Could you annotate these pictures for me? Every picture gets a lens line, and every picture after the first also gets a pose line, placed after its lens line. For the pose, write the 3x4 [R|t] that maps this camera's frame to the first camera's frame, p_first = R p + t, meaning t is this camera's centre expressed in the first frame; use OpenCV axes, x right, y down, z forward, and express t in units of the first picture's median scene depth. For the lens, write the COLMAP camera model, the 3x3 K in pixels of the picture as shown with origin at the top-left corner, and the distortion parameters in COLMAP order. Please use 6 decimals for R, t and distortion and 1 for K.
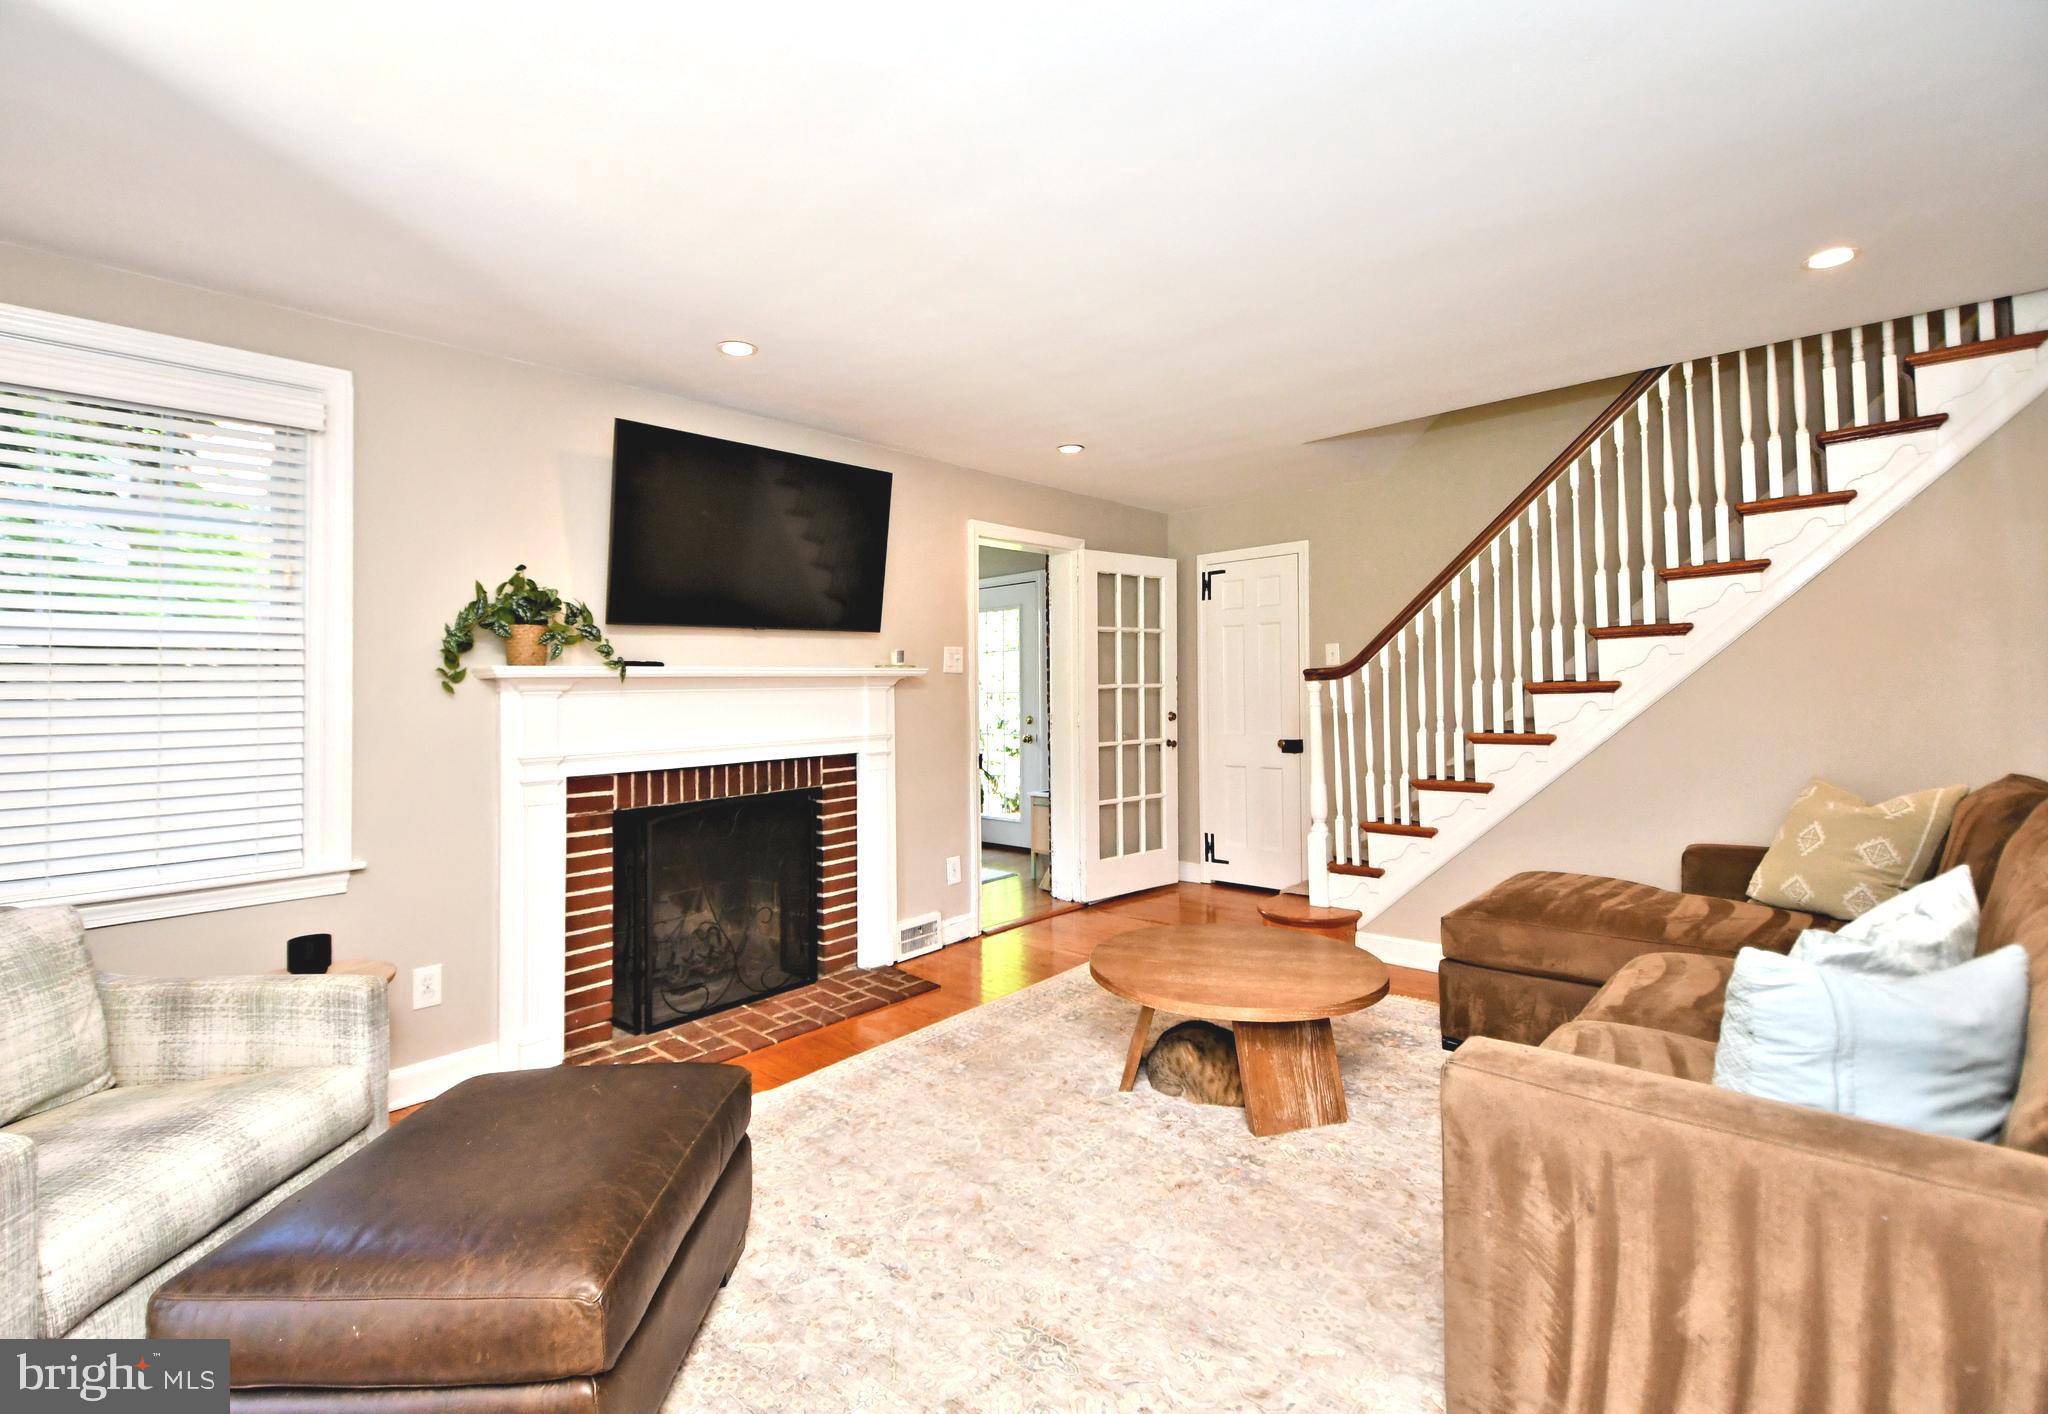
lens RADIAL K [[938.3, 0, 1005.1], [0, 938.3, 689.1], [0, 0, 1]] dist [0.015835, -0.000567]
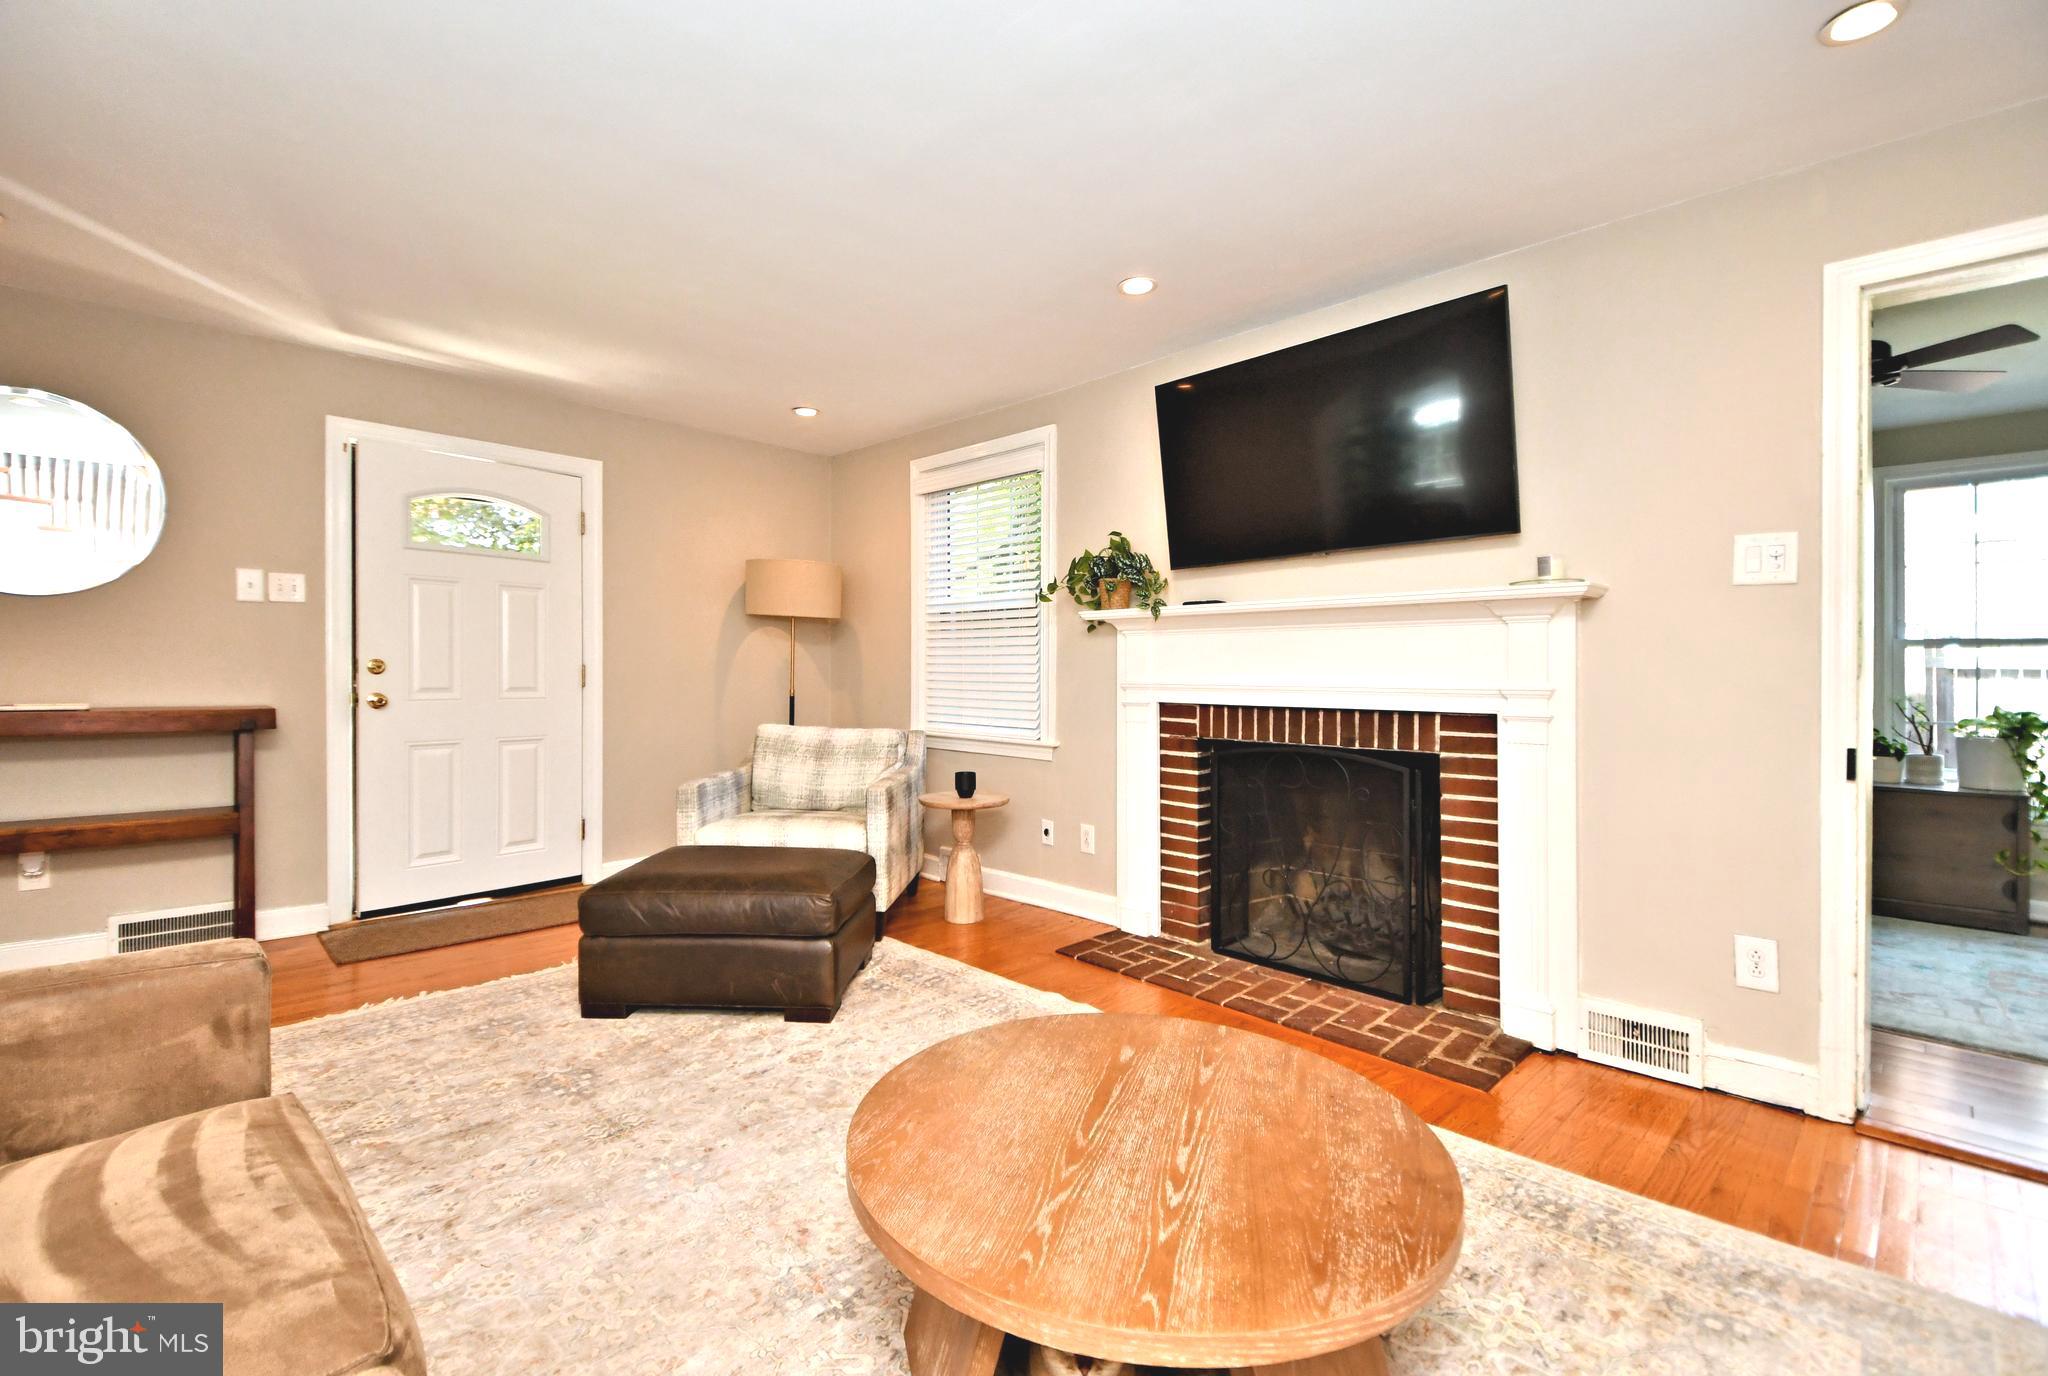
lens RADIAL K [[892.1, 0, 1016.8], [0, 892.1, 666.2], [0, 0, 1]] dist [0.029463, -0.000356]
pose [[-0.047693, 0.020975, -0.998642, 0.605506], [-0.000309, 0.999779, 0.021013, 0.022043], [0.998862, 0.001311, -0.047676, 0.793556]]
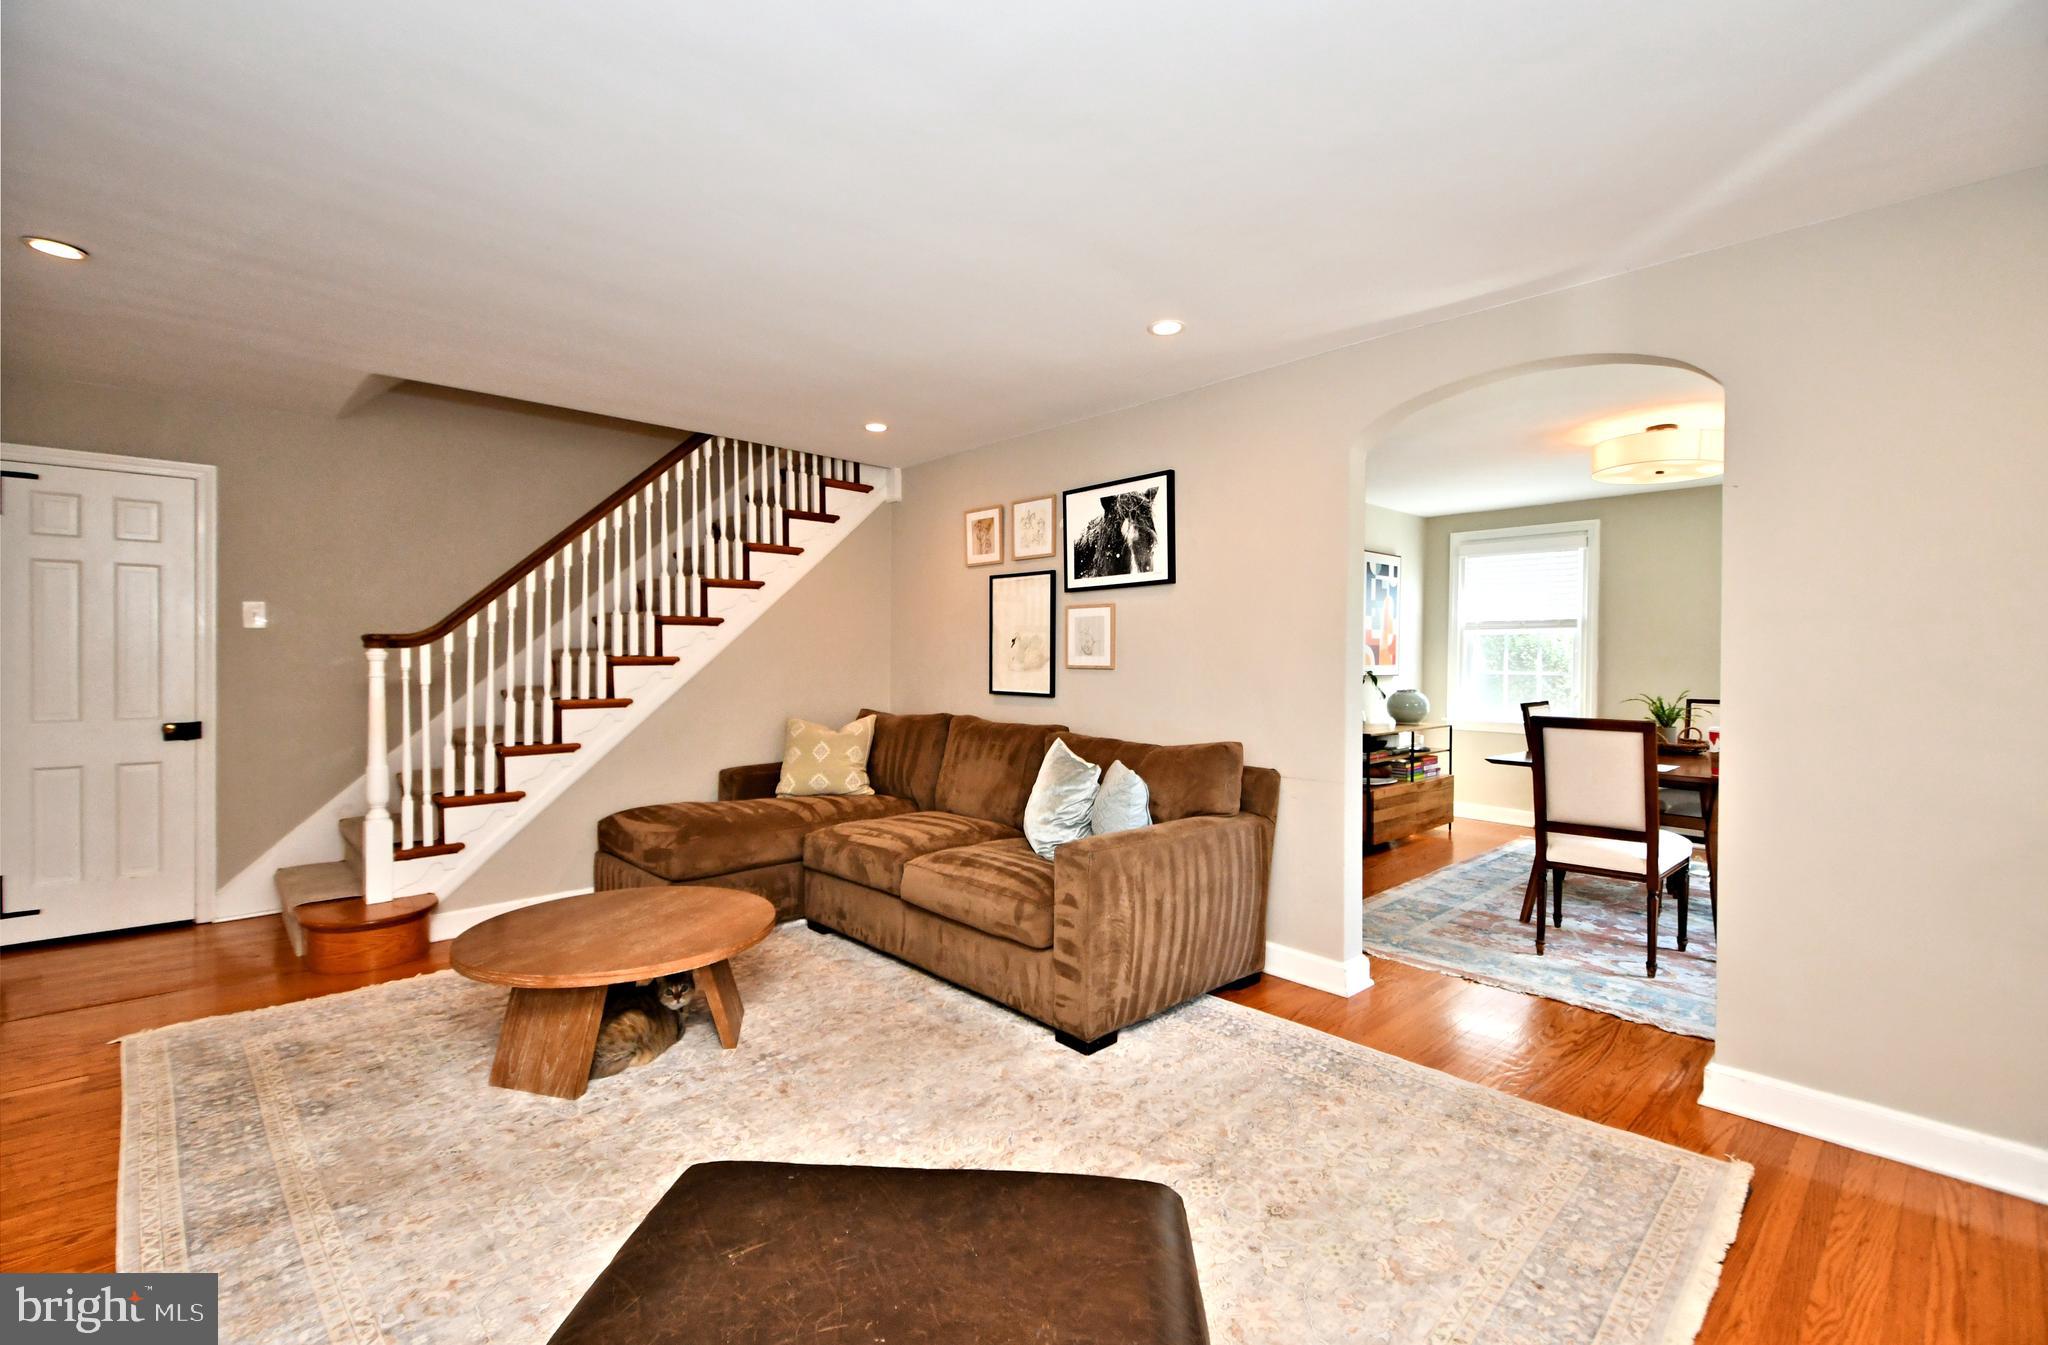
lens RADIAL K [[896.6, 0, 1013.9], [0, 896.6, 670.7], [0, 0, 1]] dist [0.019645, -0.004155]
pose [[0.082761, 0.002242, 0.996567, -0.579881], [-0.010555, 0.999943, -0.001373, 0.008194], [-0.996514, -0.010405, 0.082780, 0.414308]]
